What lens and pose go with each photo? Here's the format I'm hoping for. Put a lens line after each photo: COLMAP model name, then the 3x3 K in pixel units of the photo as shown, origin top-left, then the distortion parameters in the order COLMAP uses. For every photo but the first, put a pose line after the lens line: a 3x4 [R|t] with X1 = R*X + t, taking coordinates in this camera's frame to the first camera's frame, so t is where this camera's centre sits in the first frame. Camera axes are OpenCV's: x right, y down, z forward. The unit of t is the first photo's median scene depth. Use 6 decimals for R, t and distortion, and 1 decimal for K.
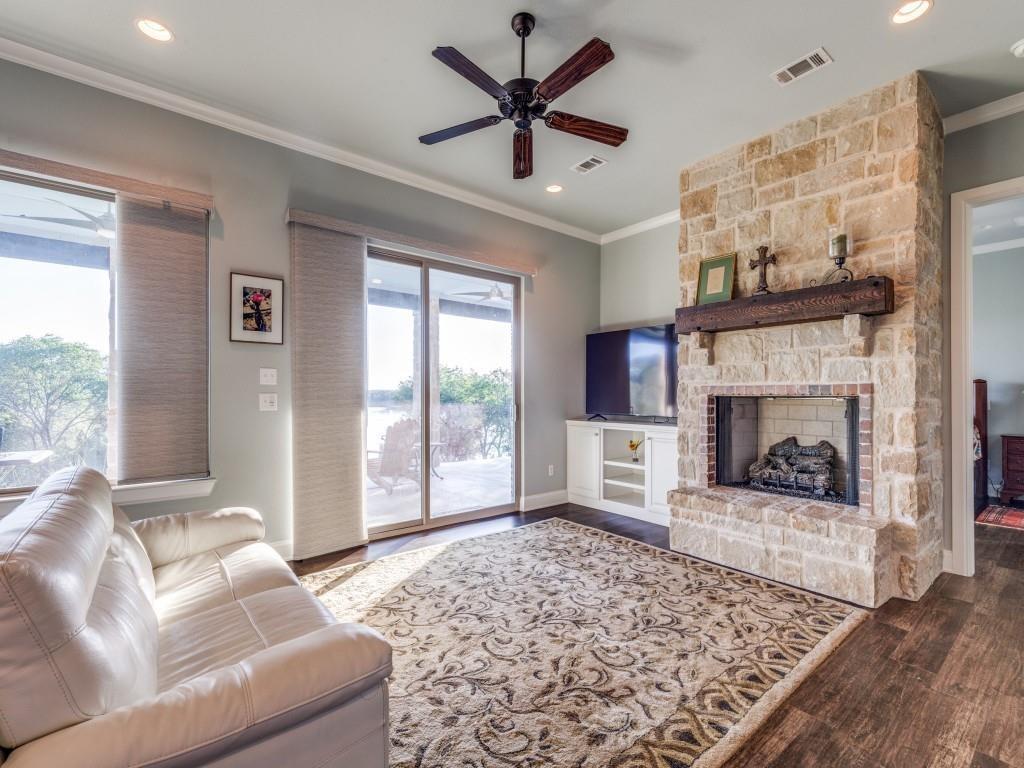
lens RADIAL K [[462.6, 0, 512.4], [0, 462.6, 394.9], [0, 0, 1]] dist [0.010973, -0.000455]
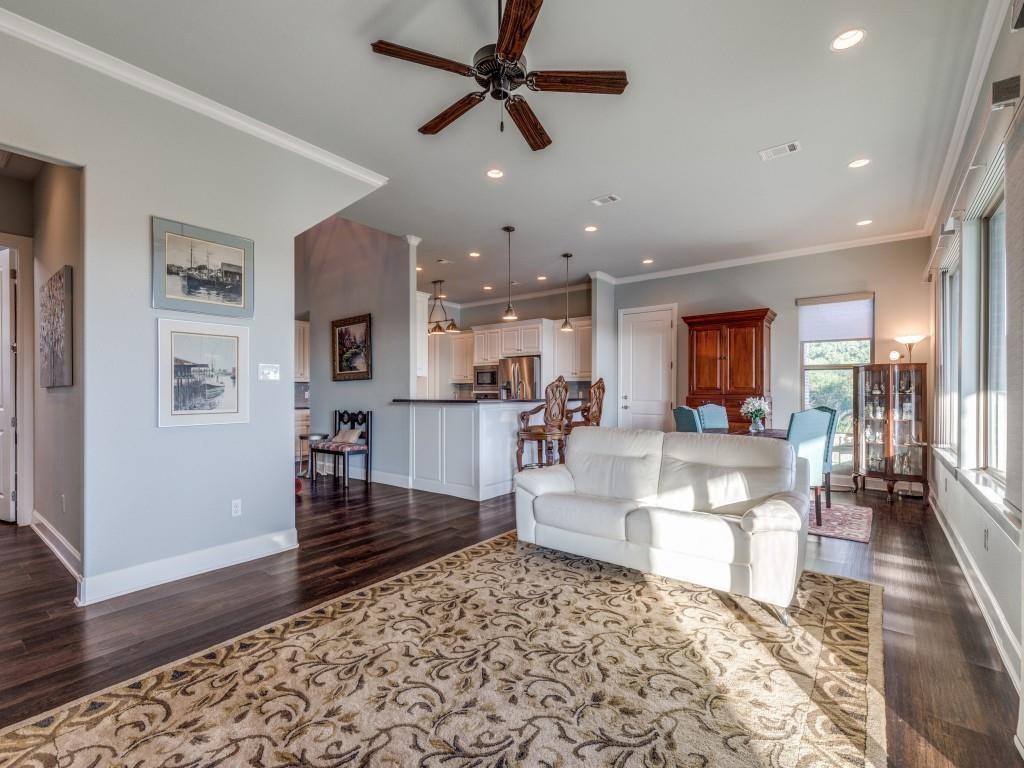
lens RADIAL K [[462.6, 0, 512.4], [0, 462.6, 394.9], [0, 0, 1]] dist [0.010973, -0.000455]
pose [[-0.975070, 0.000337, -0.221899, 0.150560], [-0.001764, 0.999955, 0.009272, -0.002368], [0.221892, 0.009432, -0.975026, 1.424987]]
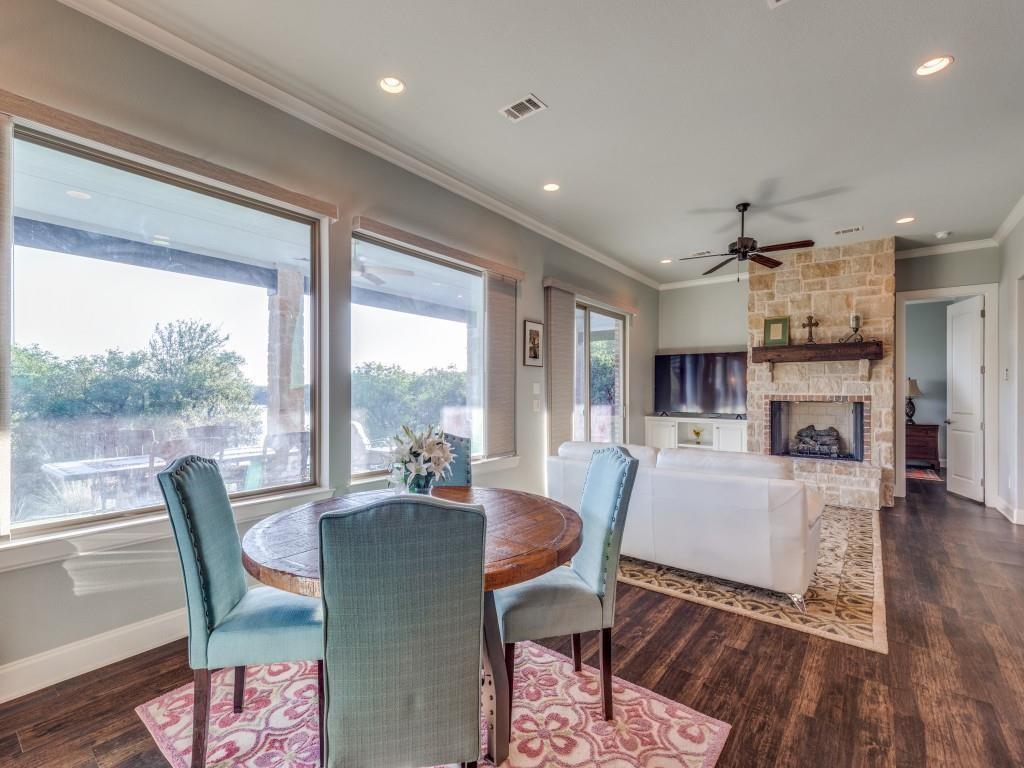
lens RADIAL K [[467.6, 0, 515.8], [0, 467.6, 394.7], [0, 0, 1]] dist [0.010382, -0.000310]
pose [[0.972187, 0.003571, 0.234180, -0.994234], [-0.004875, 0.999976, 0.004987, -0.027734], [-0.234156, -0.005990, 0.972180, -0.481683]]
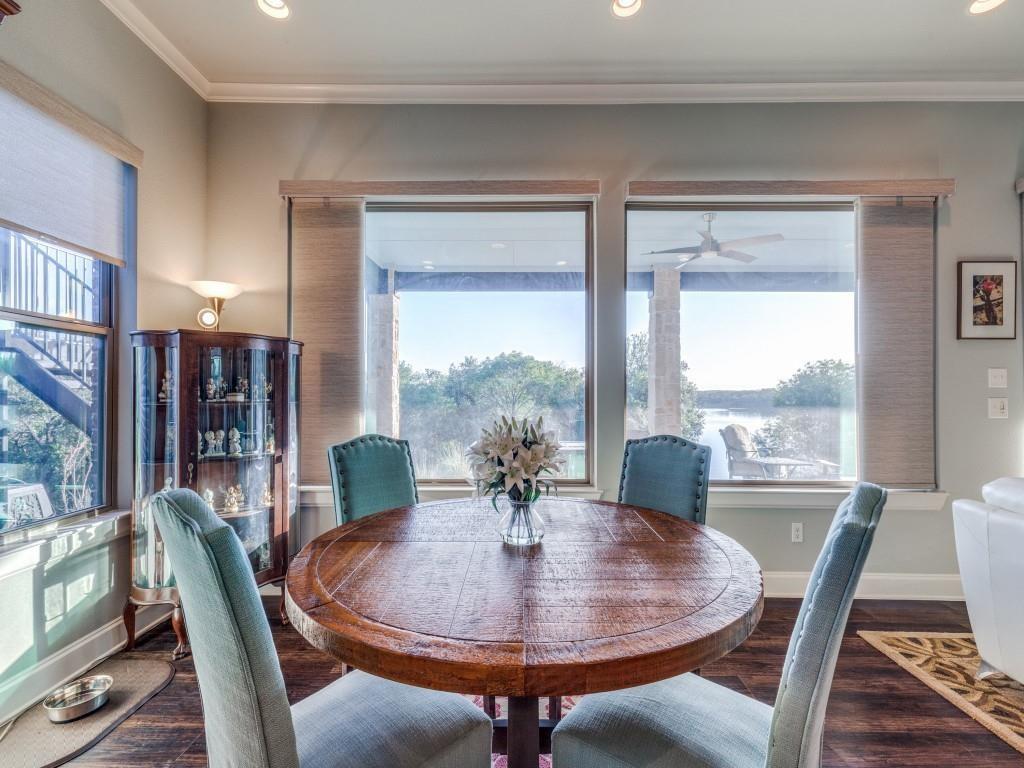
lens RADIAL K [[467.6, 0, 515.8], [0, 467.6, 394.7], [0, 0, 1]] dist [0.010382, -0.000310]
pose [[0.777294, -0.000684, -0.629138, -0.699149], [-0.000224, 0.999999, -0.001363, -0.008675], [0.629138, 0.001201, 0.777293, -0.228637]]
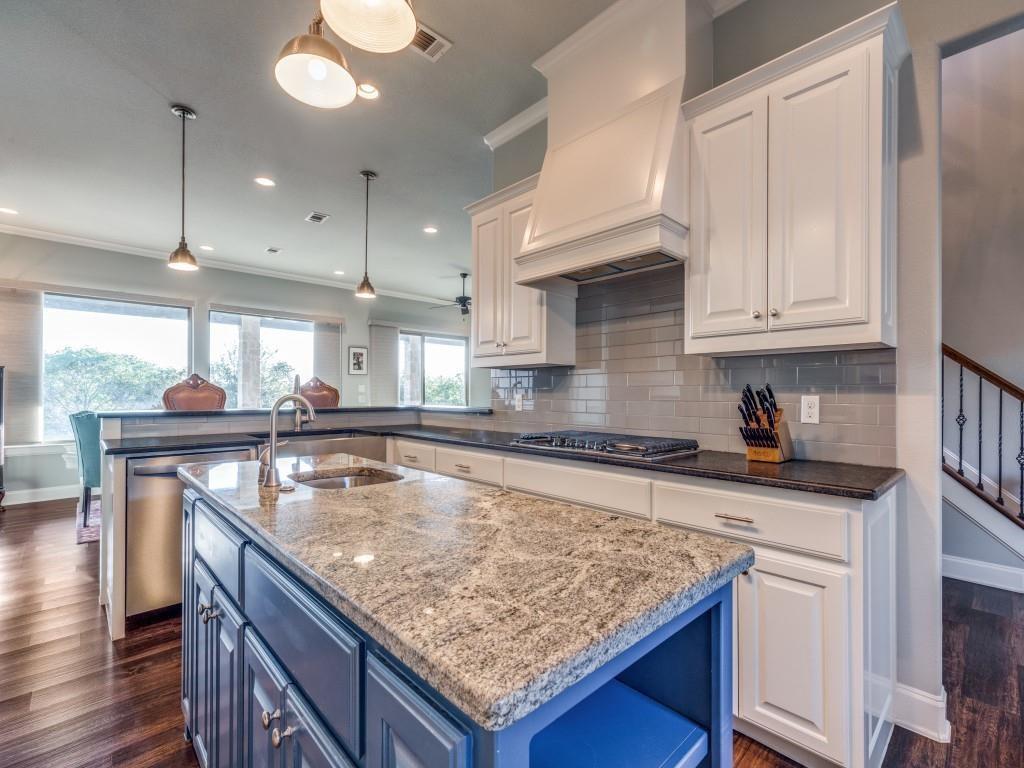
lens RADIAL K [[467.6, 0, 515.8], [0, 467.6, 394.7], [0, 0, 1]] dist [0.010382, -0.000310]
pose [[0.996798, 0.000368, 0.079962, 0.084039], [-0.000330, 1.000000, -0.000486, -0.005863], [-0.079962, 0.000458, 0.996798, -1.576045]]
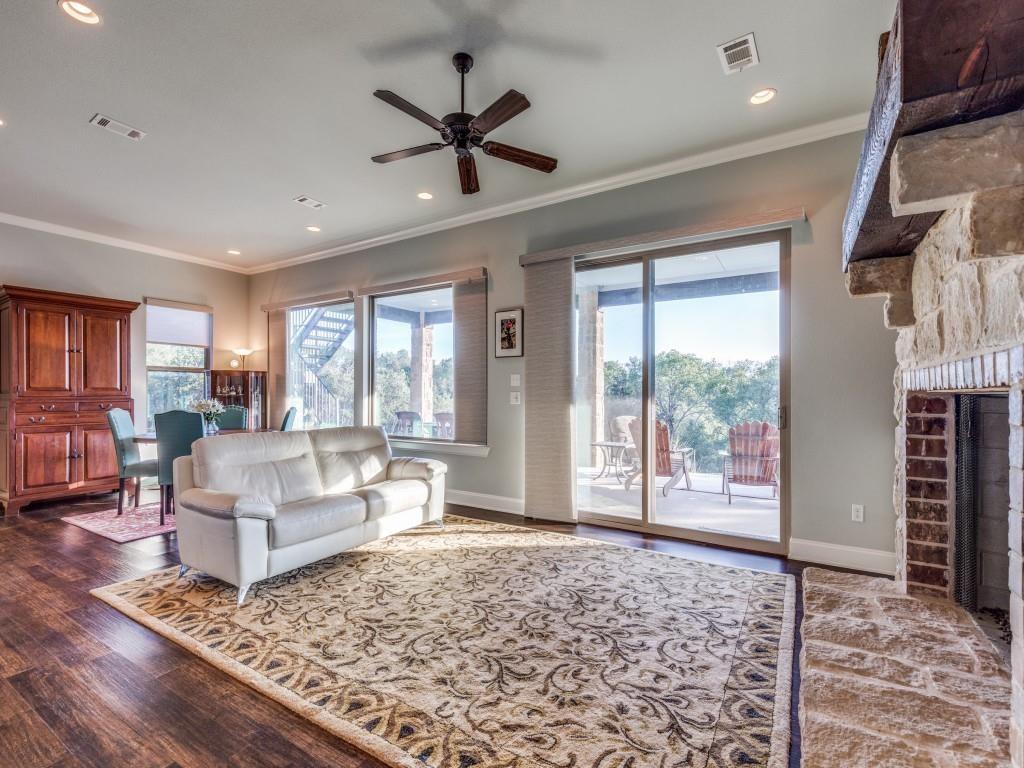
lens RADIAL K [[467.6, 0, 515.8], [0, 467.6, 394.7], [0, 0, 1]] dist [0.010382, -0.000310]
pose [[0.331891, 0.001458, -0.943317, 0.850104], [0.000692, 0.999998, 0.001789, 0.002657], [0.943318, -0.001246, 0.331889, 0.557981]]
